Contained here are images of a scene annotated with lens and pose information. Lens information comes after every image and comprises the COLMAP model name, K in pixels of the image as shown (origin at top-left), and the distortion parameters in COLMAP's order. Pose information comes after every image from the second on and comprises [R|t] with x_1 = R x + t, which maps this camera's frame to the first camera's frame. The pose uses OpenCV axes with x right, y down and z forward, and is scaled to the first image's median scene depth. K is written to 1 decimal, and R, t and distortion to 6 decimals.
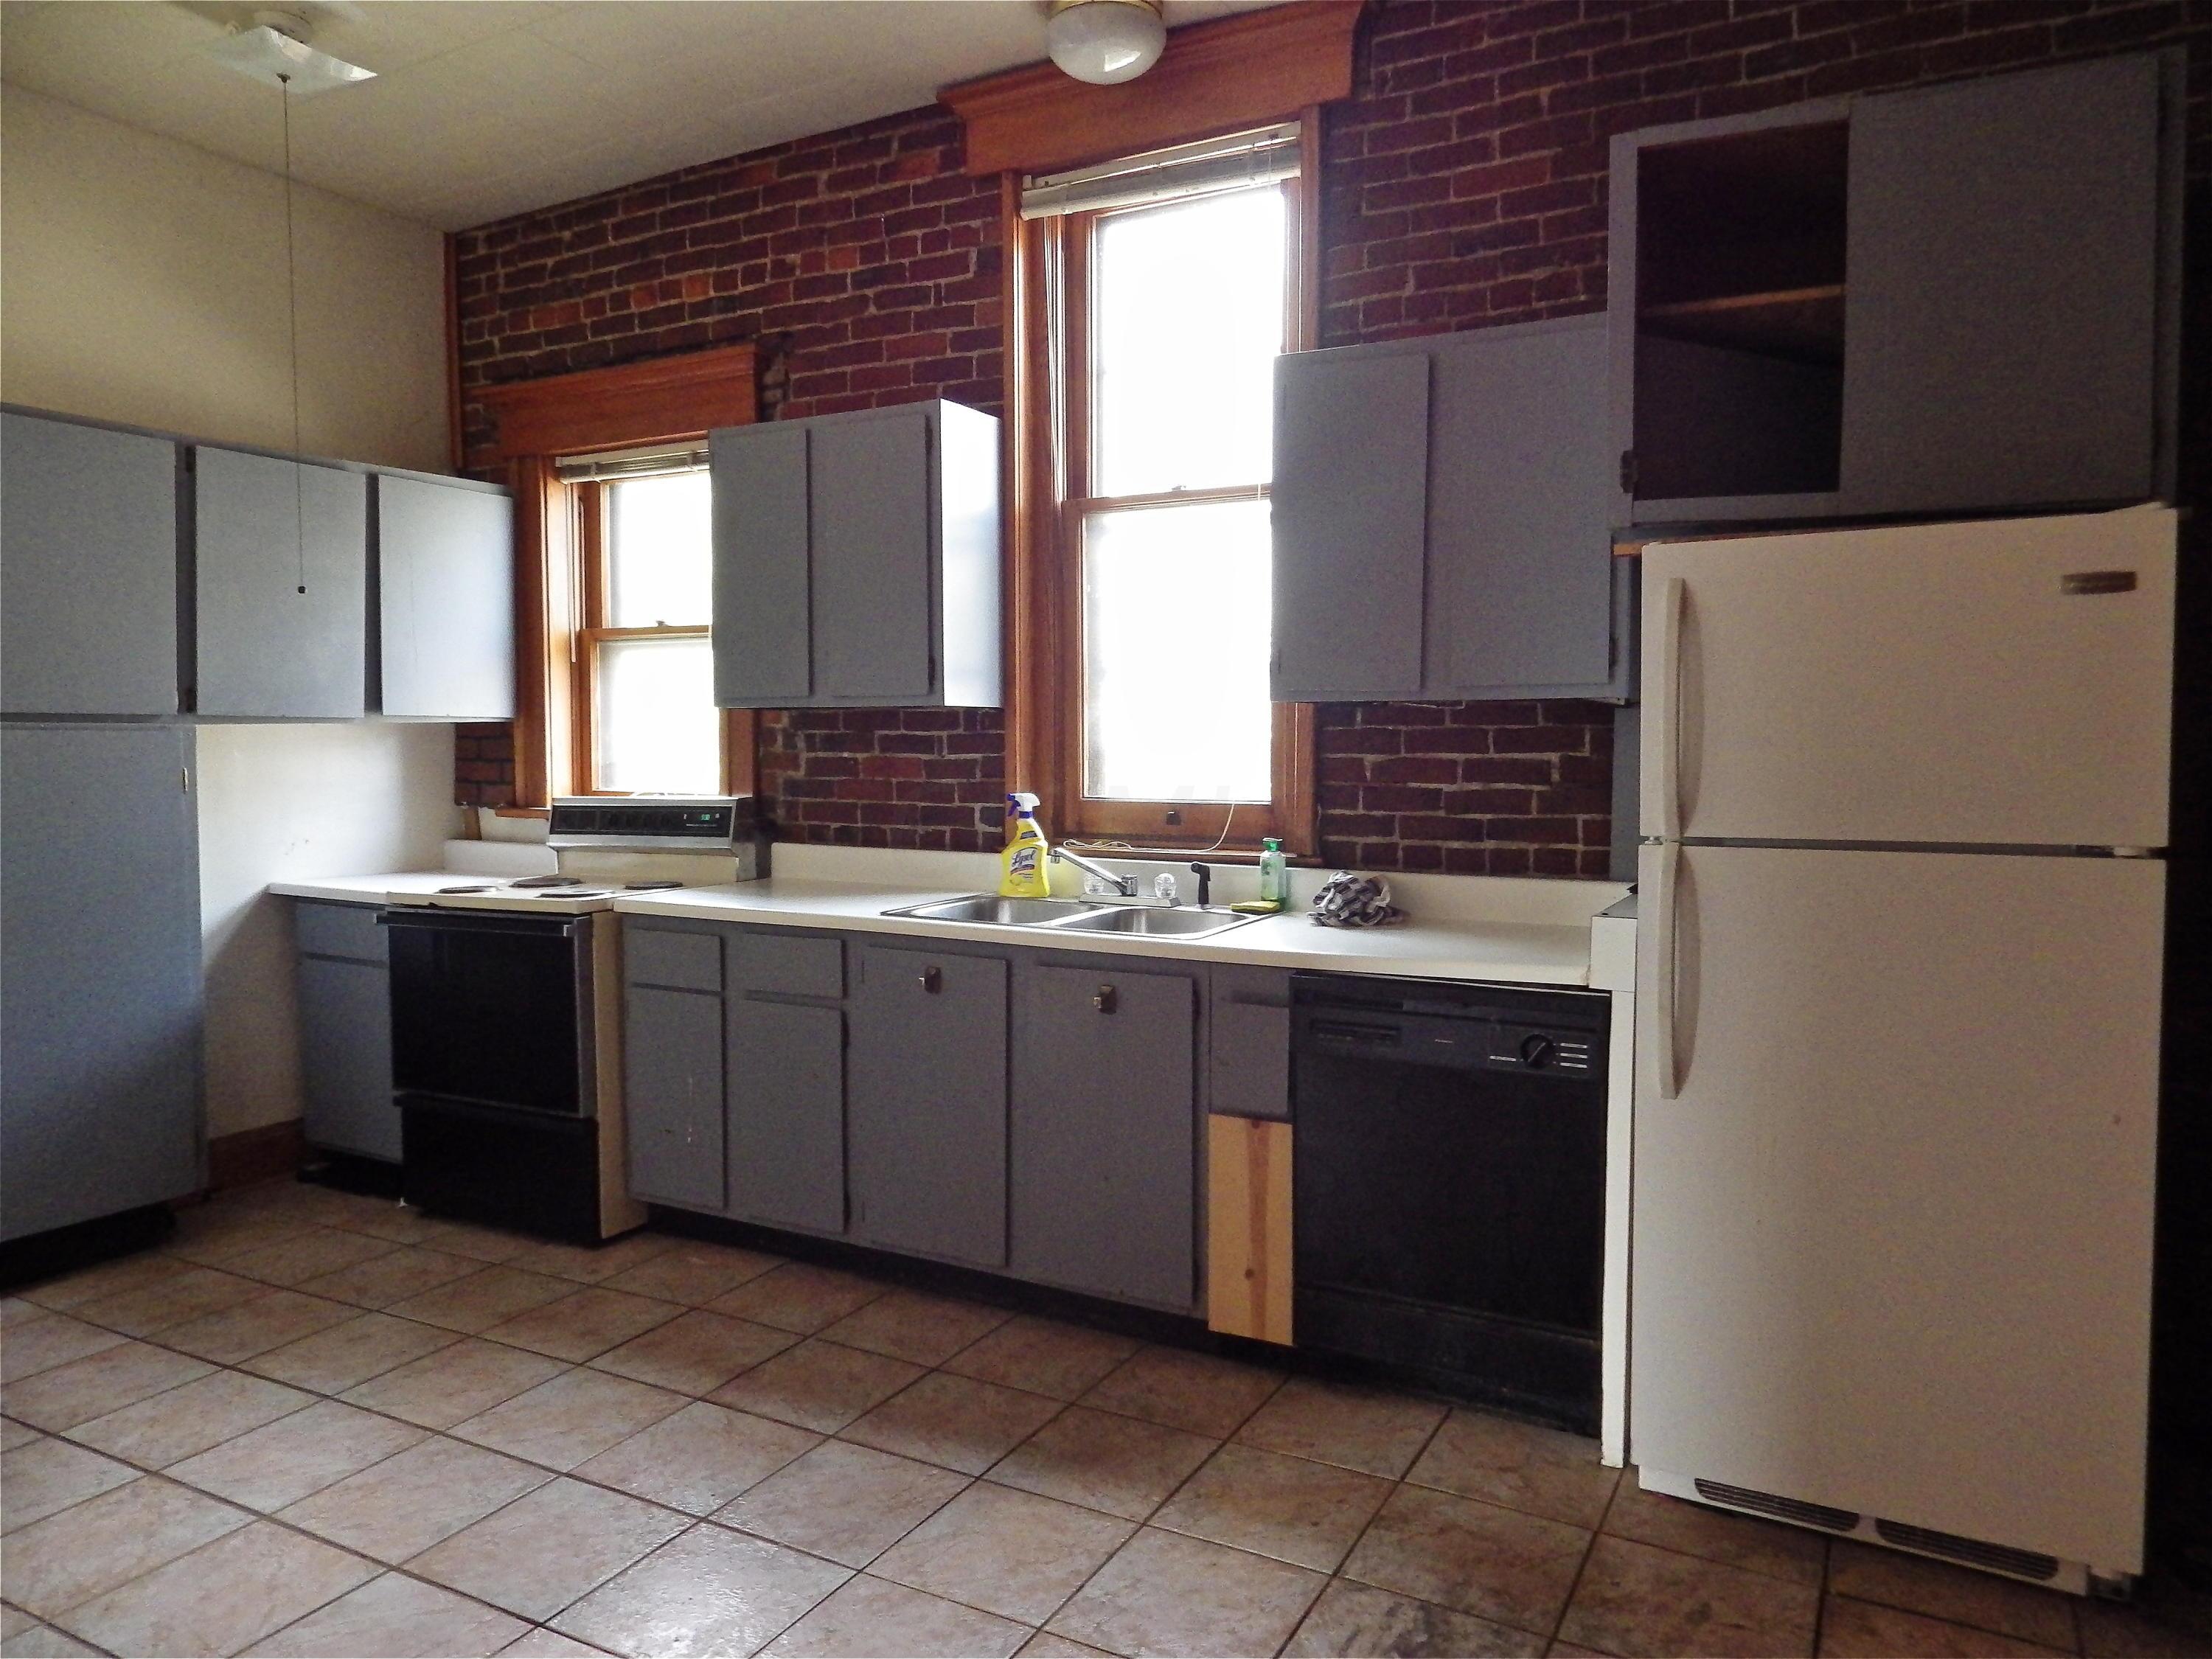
lens RADIAL K [[1481.9, 0, 1113.8], [0, 1481.9, 818.1], [0, 0, 1]] dist [0.012252, -0.006167]
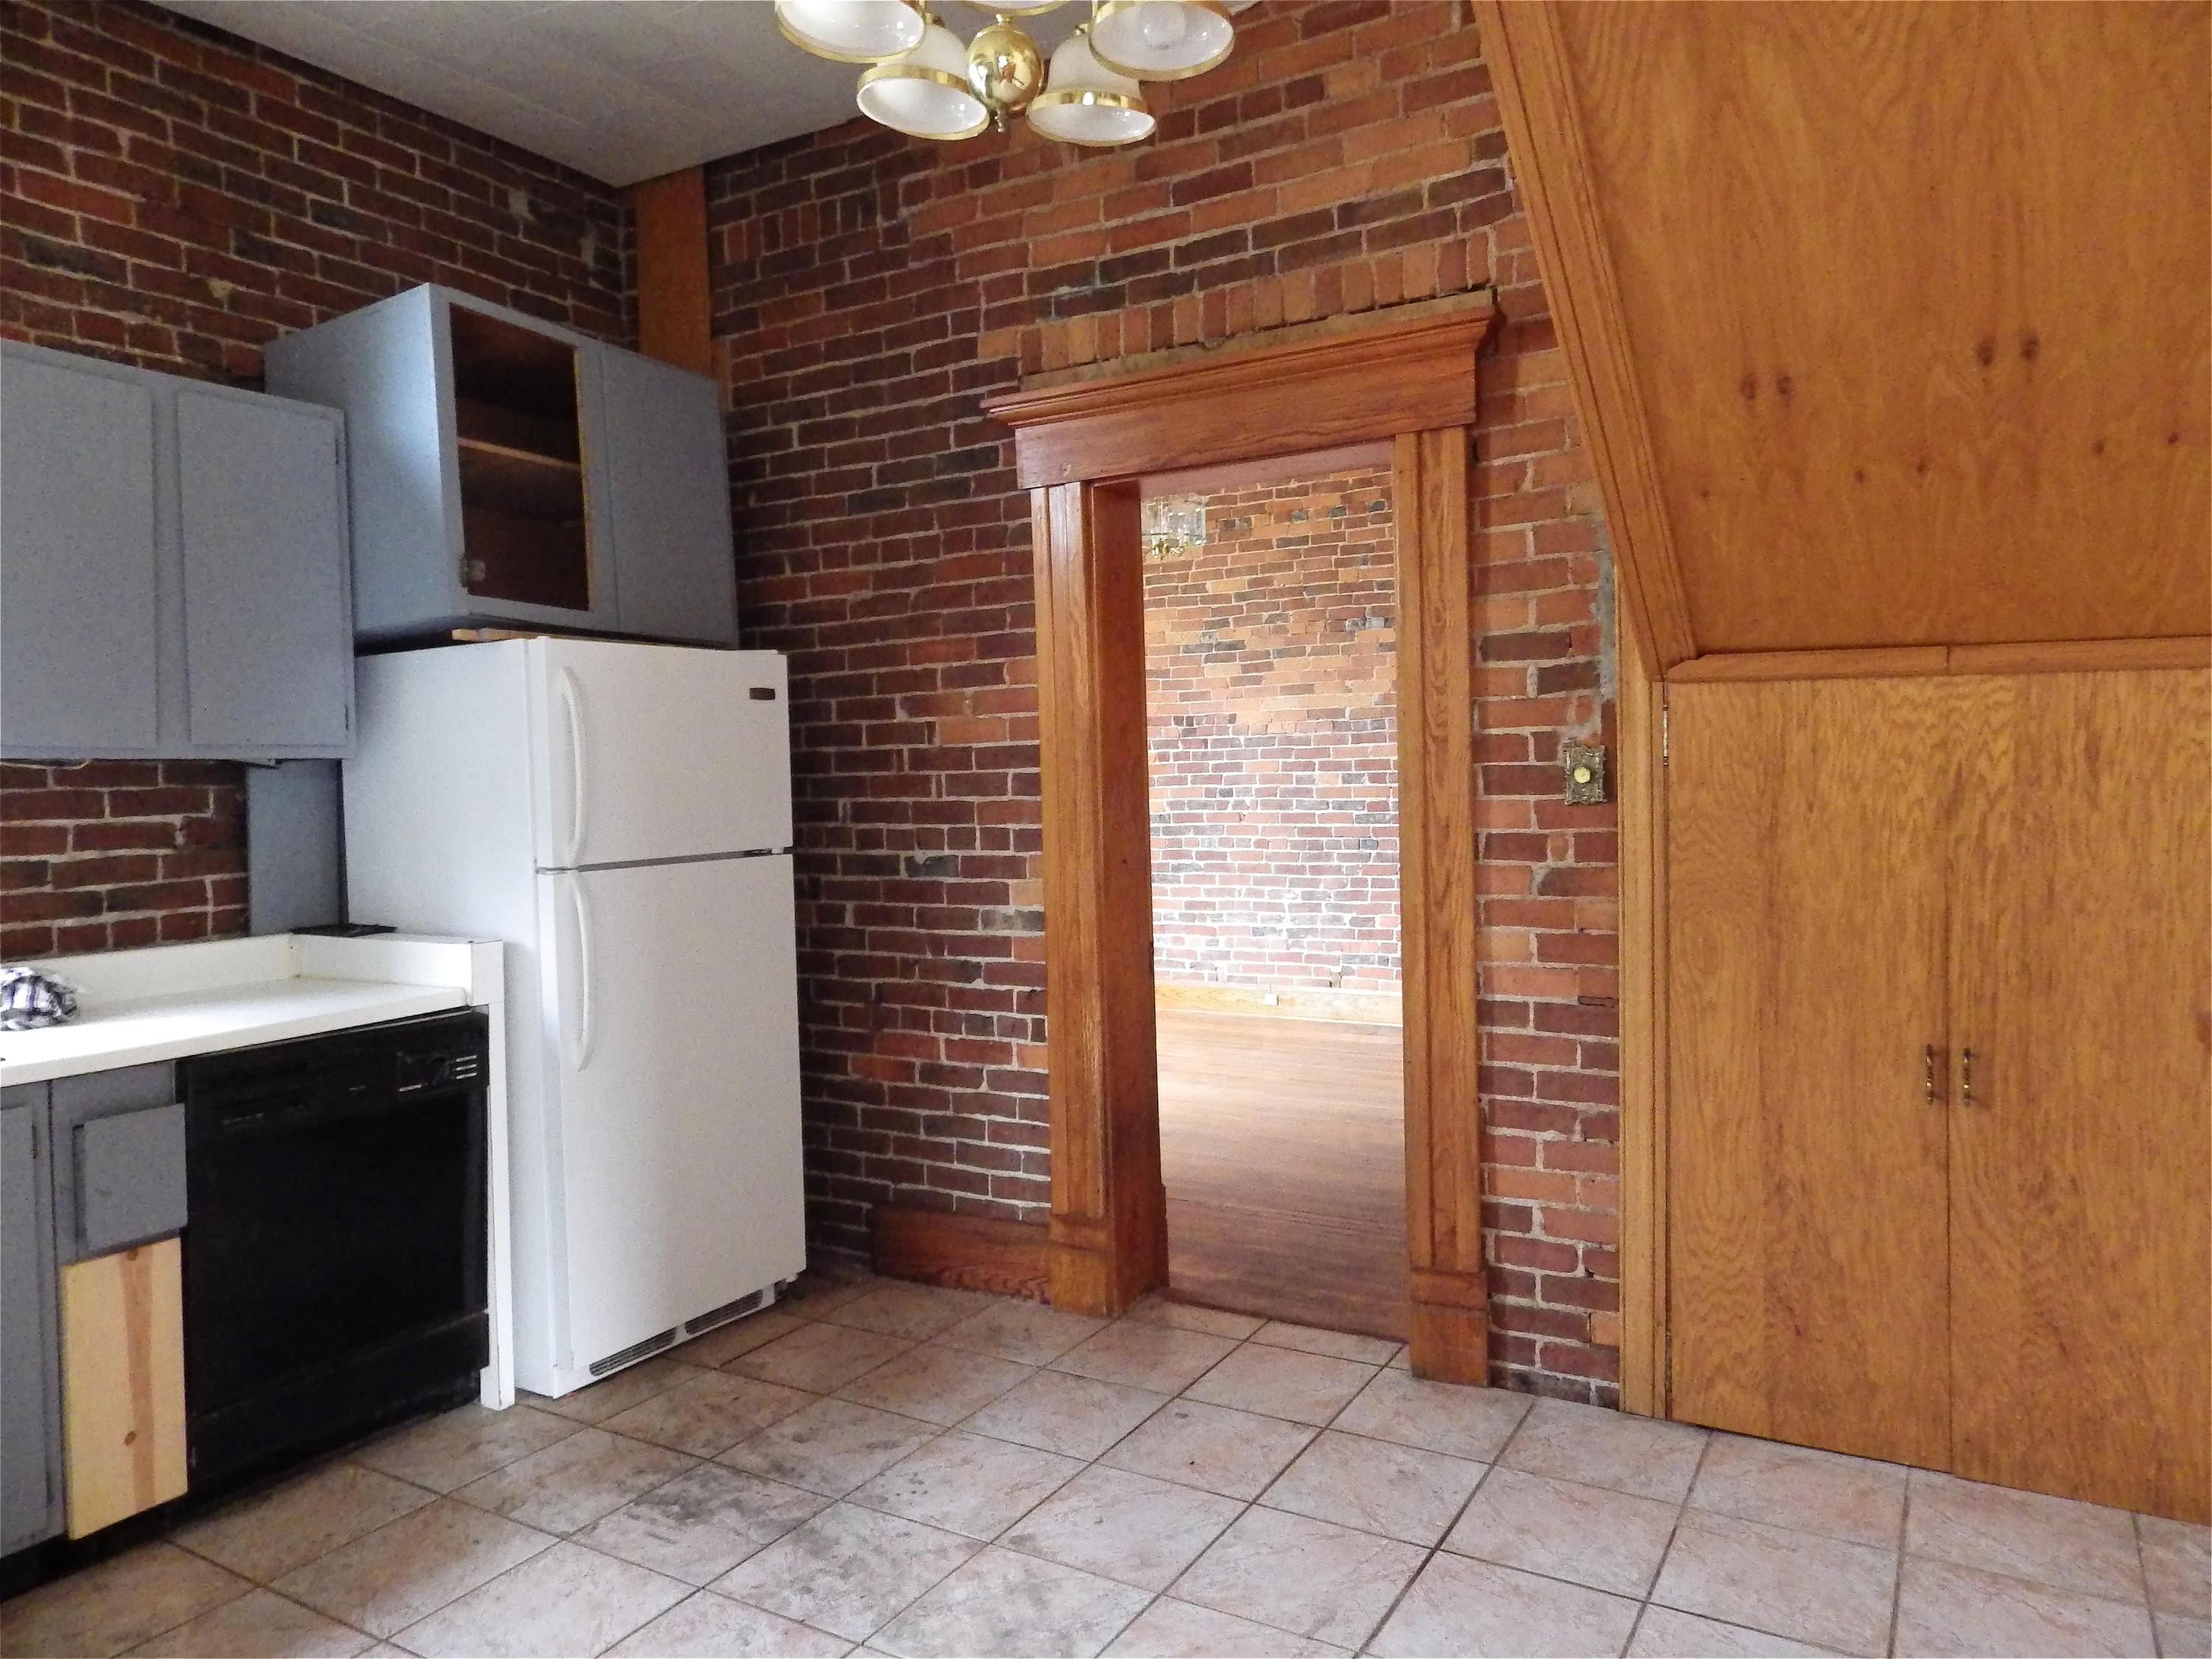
lens RADIAL K [[1481.9, 0, 1113.8], [0, 1481.9, 818.1], [0, 0, 1]] dist [0.012252, -0.006167]
pose [[0.034583, -0.023677, 0.999121, -0.637698], [0.081150, 0.996485, 0.020806, -0.011991], [-0.996102, 0.080359, 0.036383, 0.343689]]
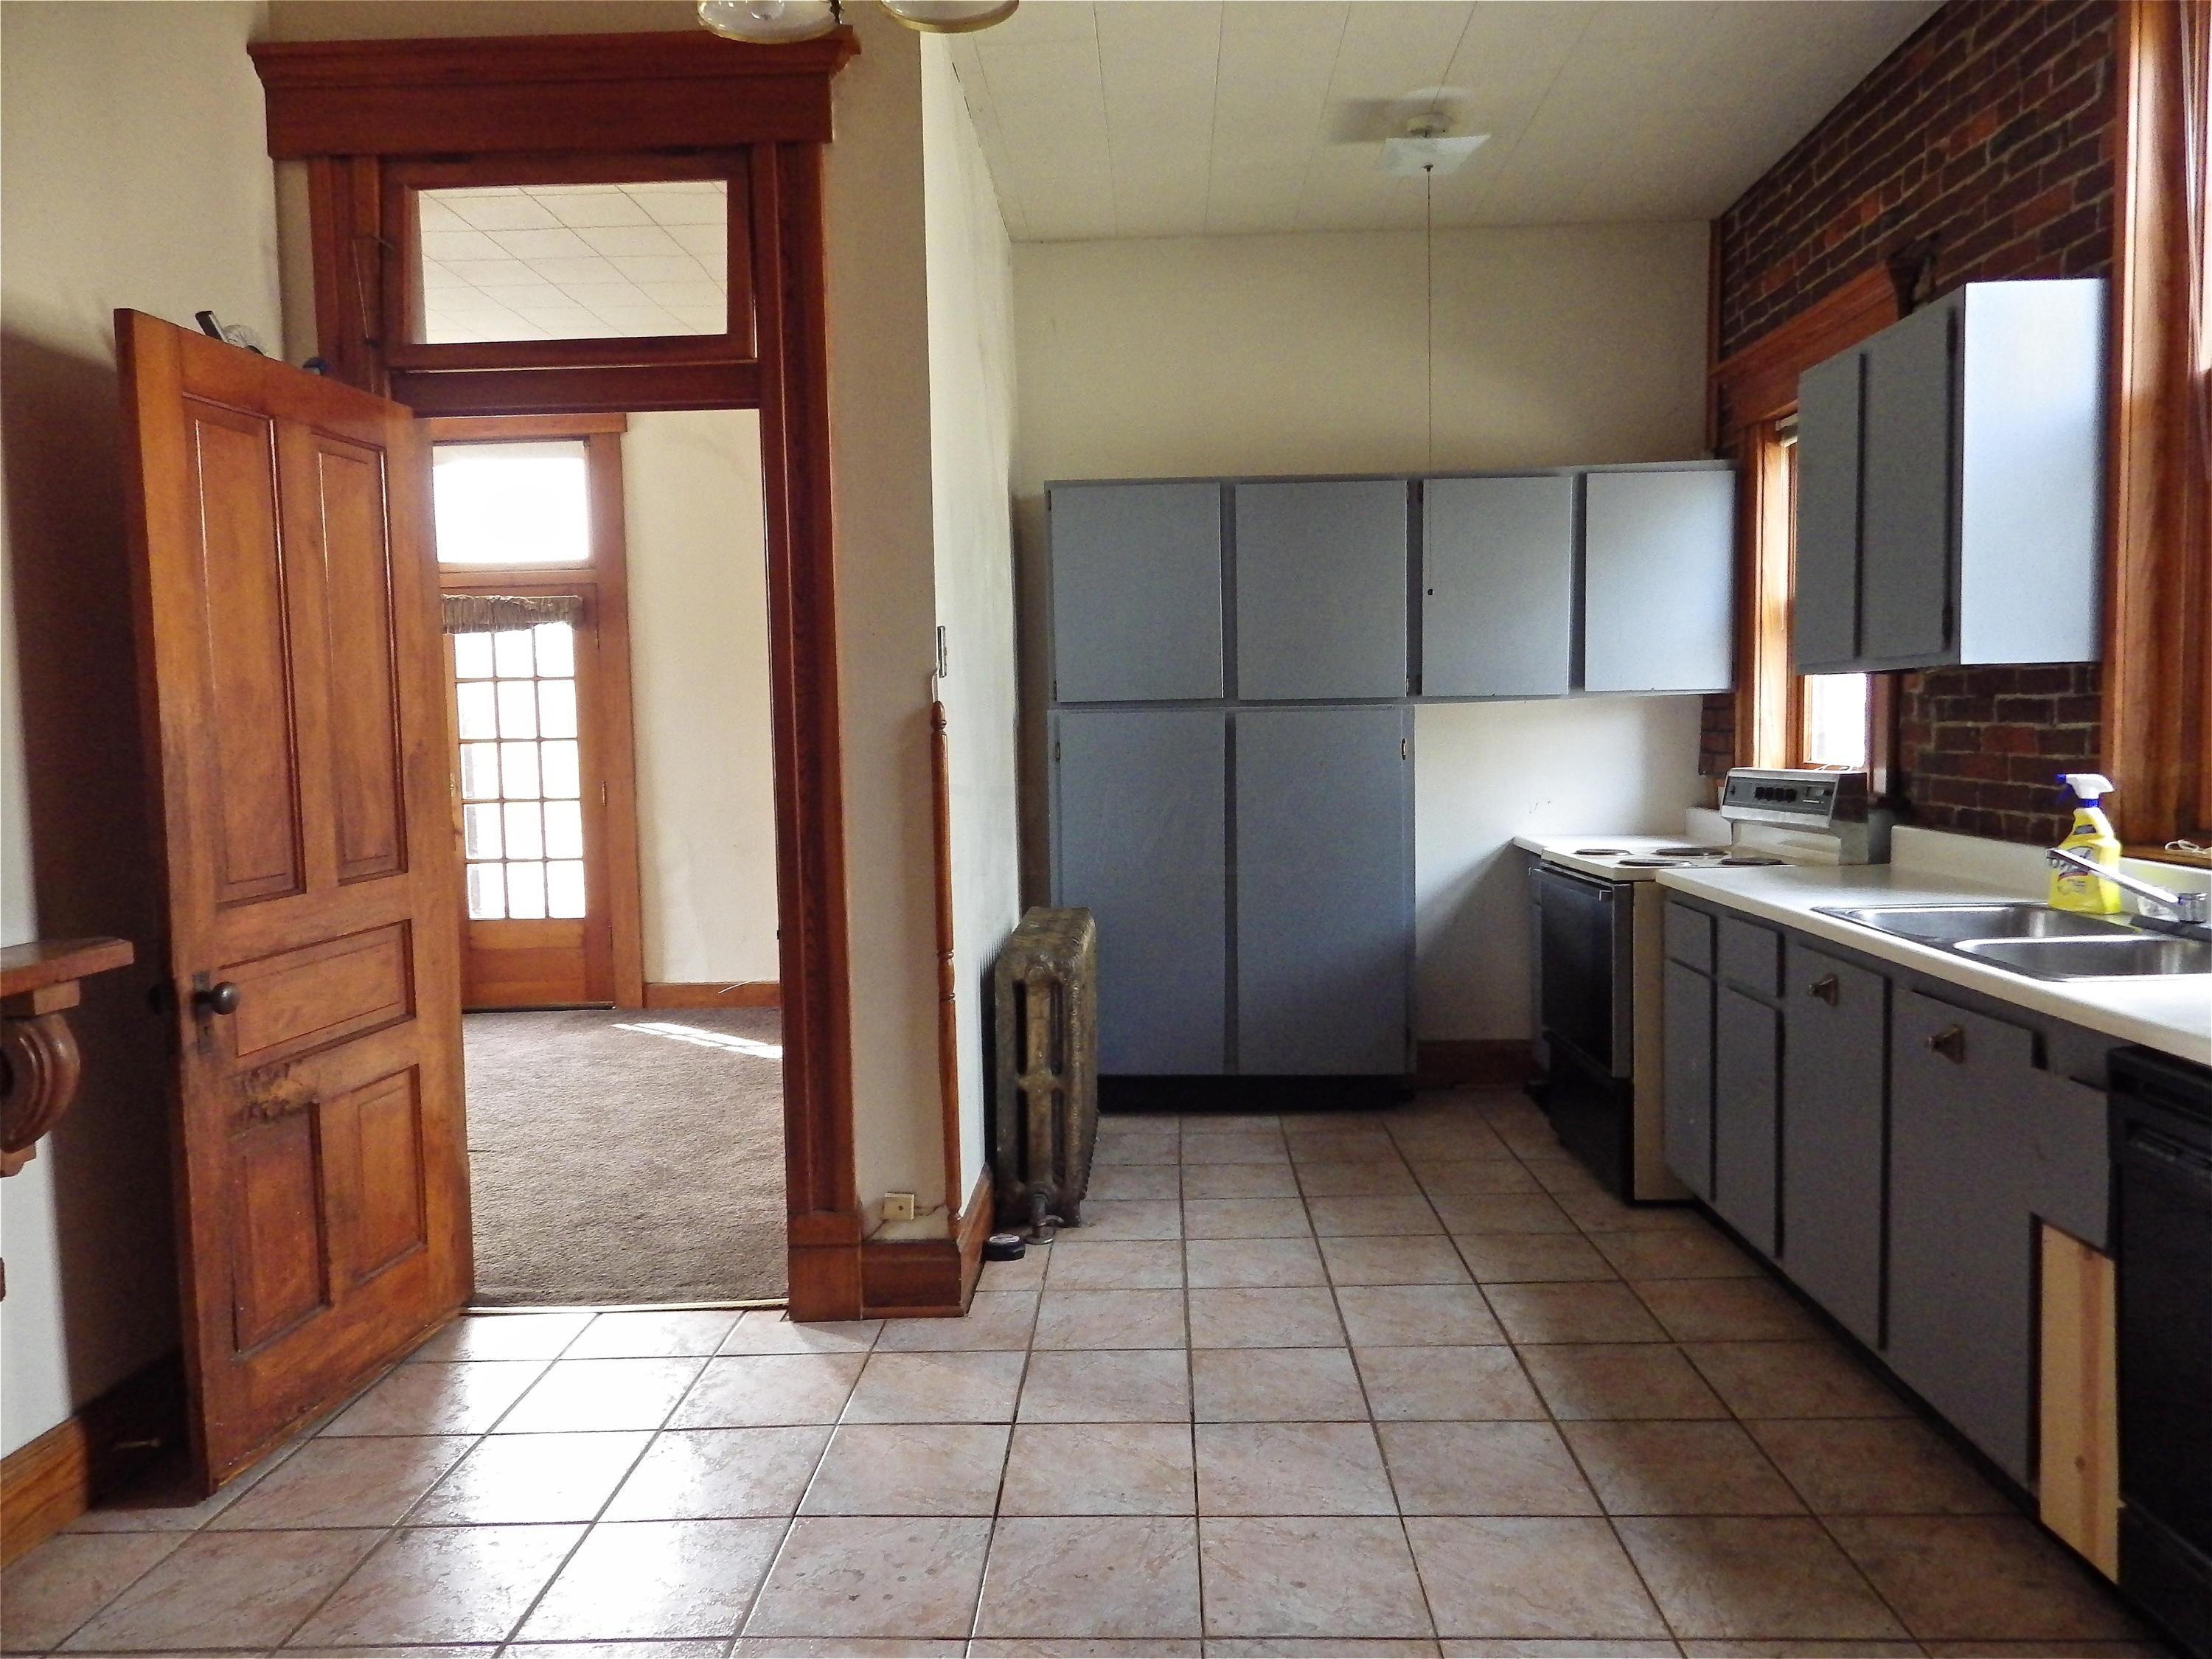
lens RADIAL K [[1481.9, 0, 1113.8], [0, 1481.9, 818.1], [0, 0, 1]] dist [0.012252, -0.006167]
pose [[0.452905, 0.050277, -0.890140, 0.441009], [-0.029305, 0.998709, 0.041499, -0.013165], [0.891077, 0.007290, 0.453794, 0.237083]]
